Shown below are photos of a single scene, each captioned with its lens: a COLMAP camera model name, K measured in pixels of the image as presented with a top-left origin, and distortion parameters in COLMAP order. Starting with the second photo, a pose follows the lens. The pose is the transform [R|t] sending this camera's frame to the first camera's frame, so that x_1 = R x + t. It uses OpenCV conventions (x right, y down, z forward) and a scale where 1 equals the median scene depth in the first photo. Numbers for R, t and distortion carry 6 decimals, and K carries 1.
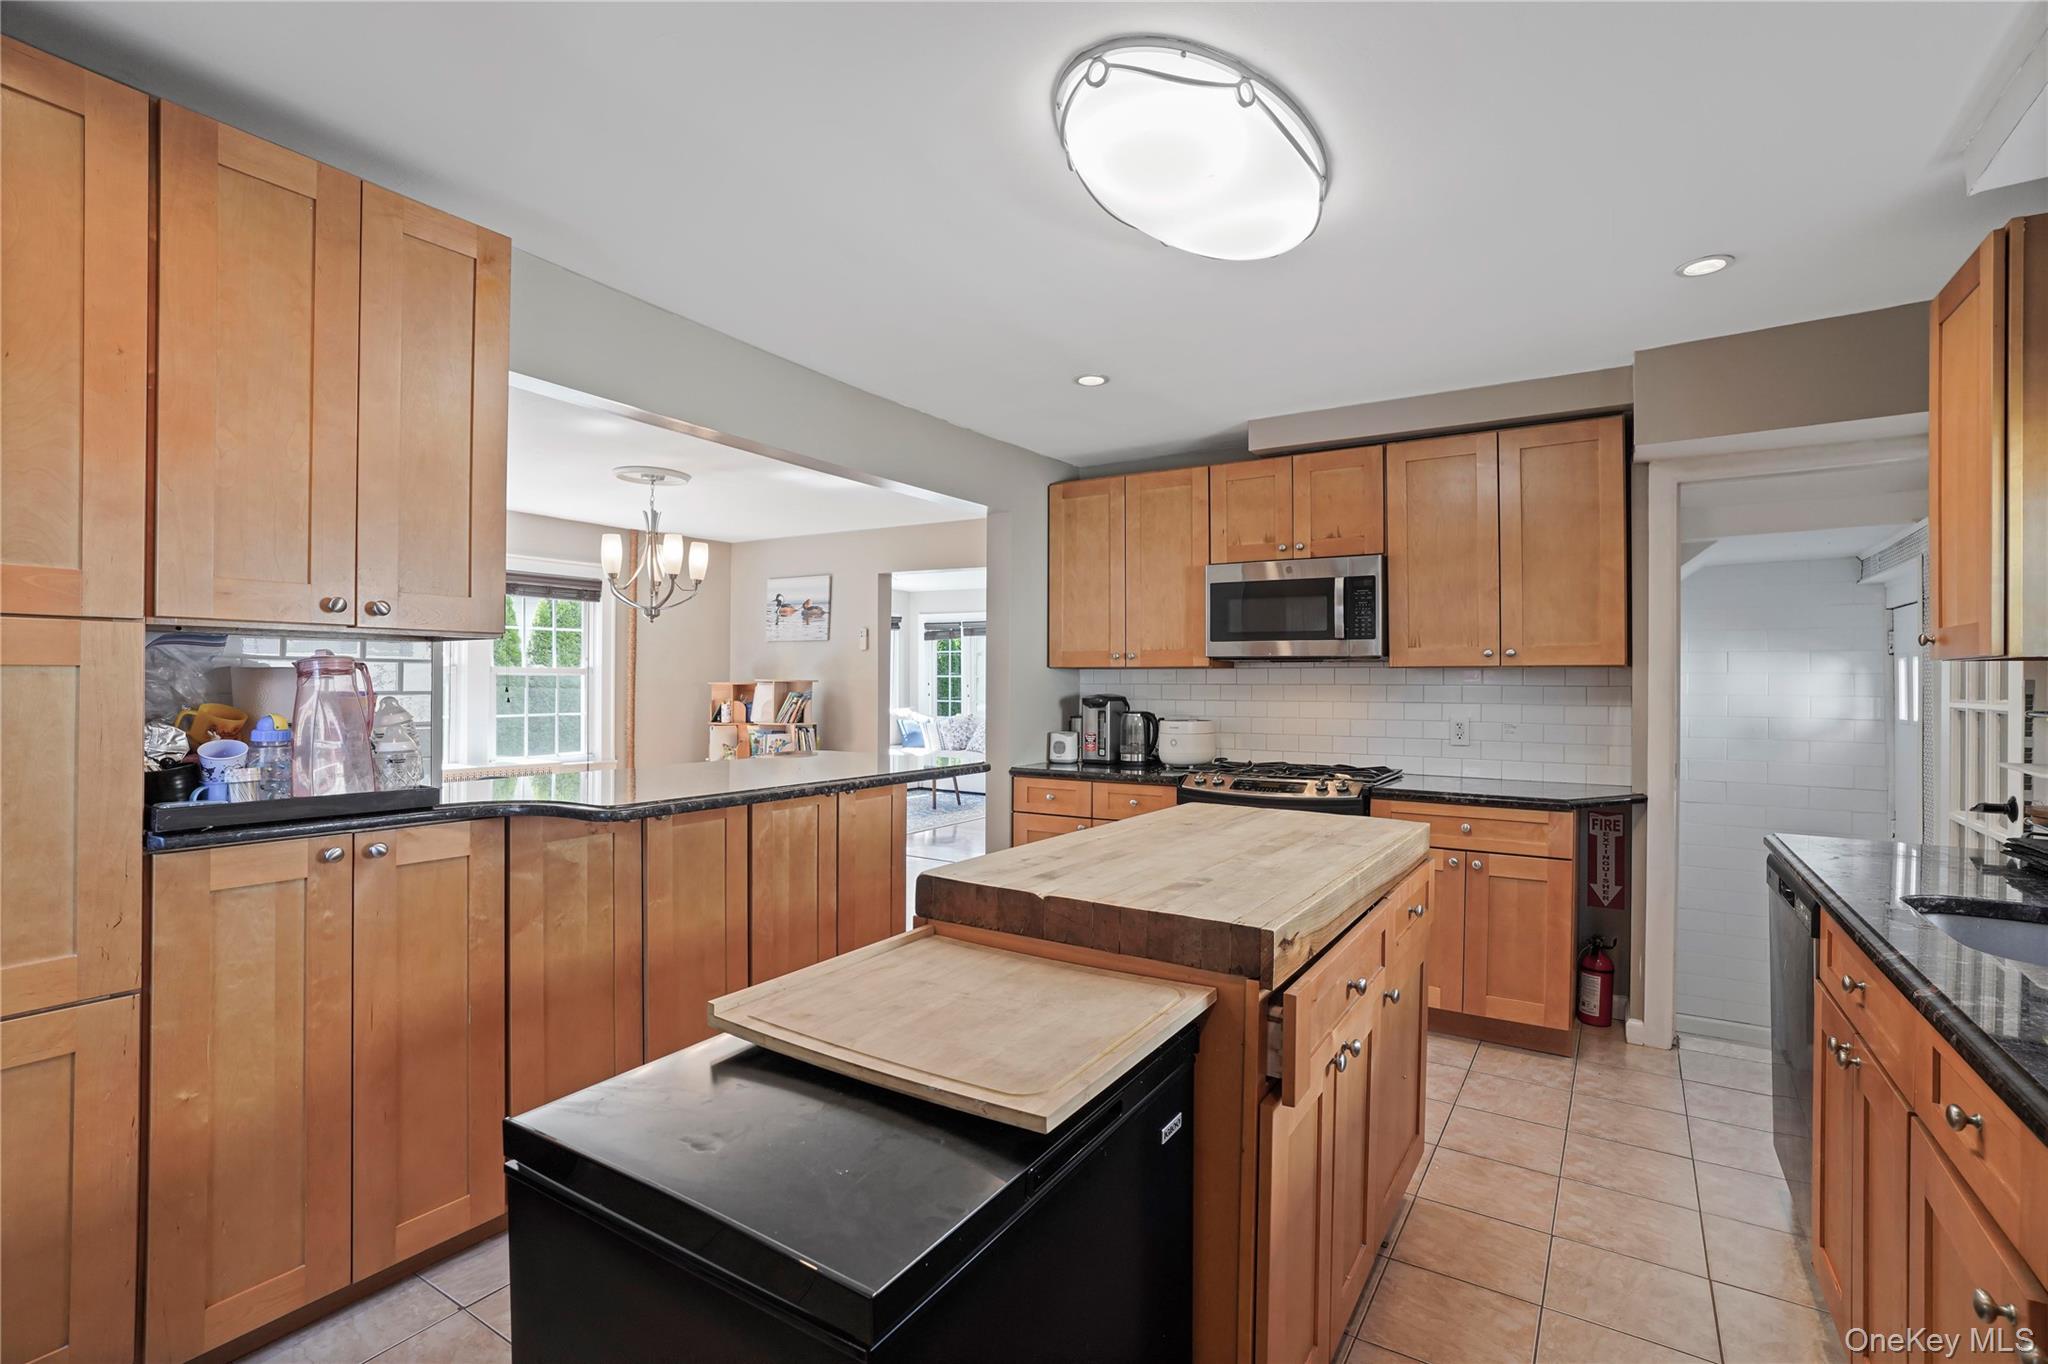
lens RADIAL K [[931.3, 0, 1035.5], [0, 931.3, 679.4], [0, 0, 1]] dist [-0.023363, -0.000100]
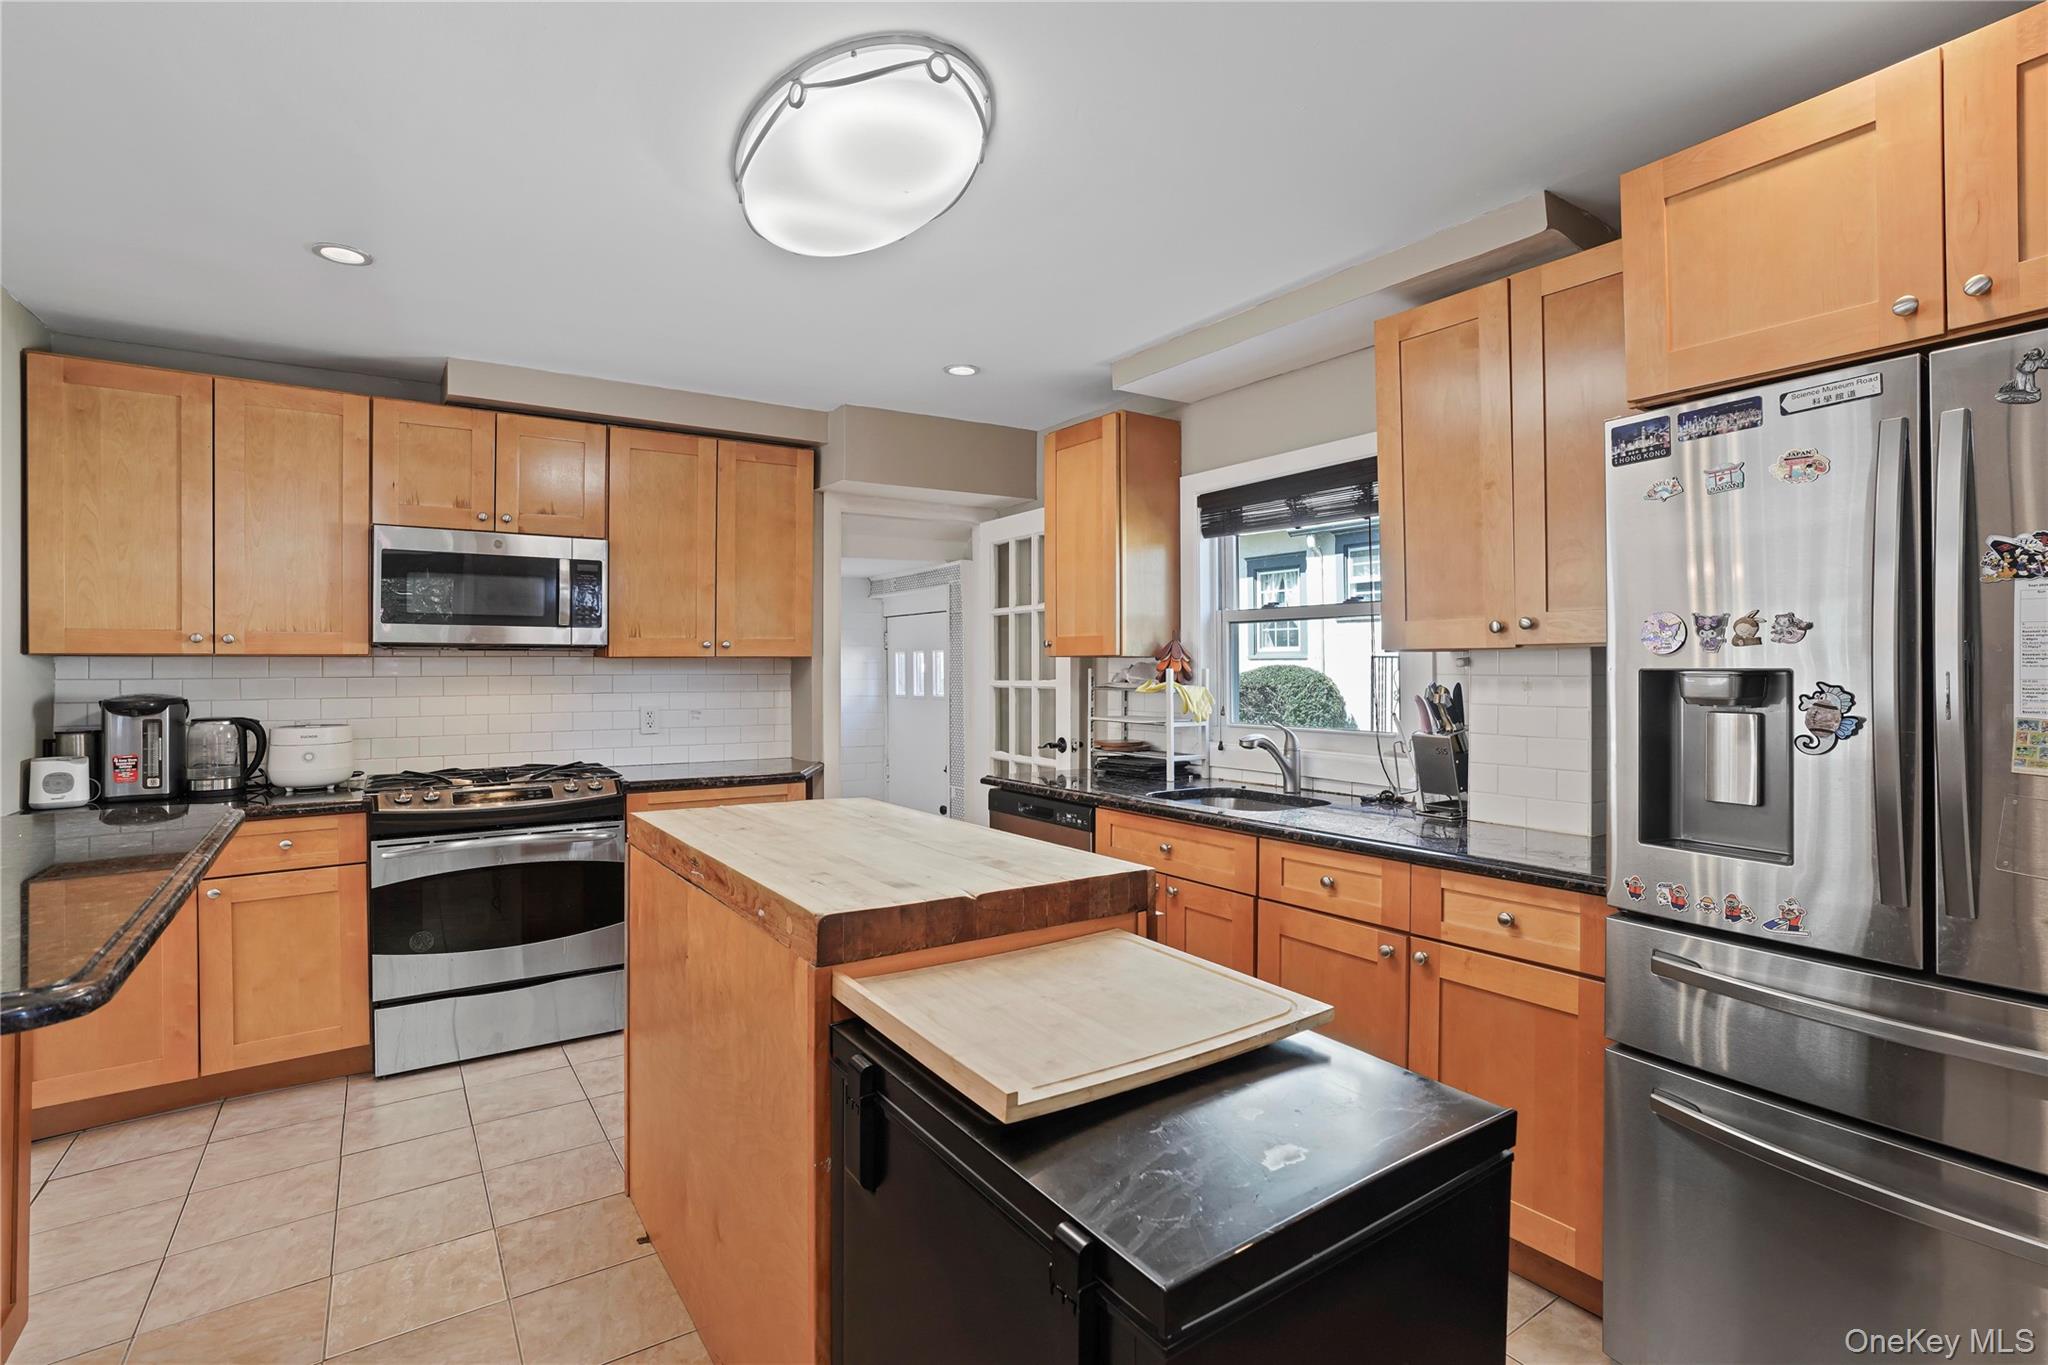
lens RADIAL K [[948.5, 0, 1015.3], [0, 948.5, 685.5], [0, 0, 1]] dist [-0.056394, 0.029267]
pose [[0.412708, -0.022544, 0.910584, -0.327813], [0.003172, 0.999723, 0.023313, -0.005022], [-0.910858, -0.006733, 0.412665, 0.204396]]
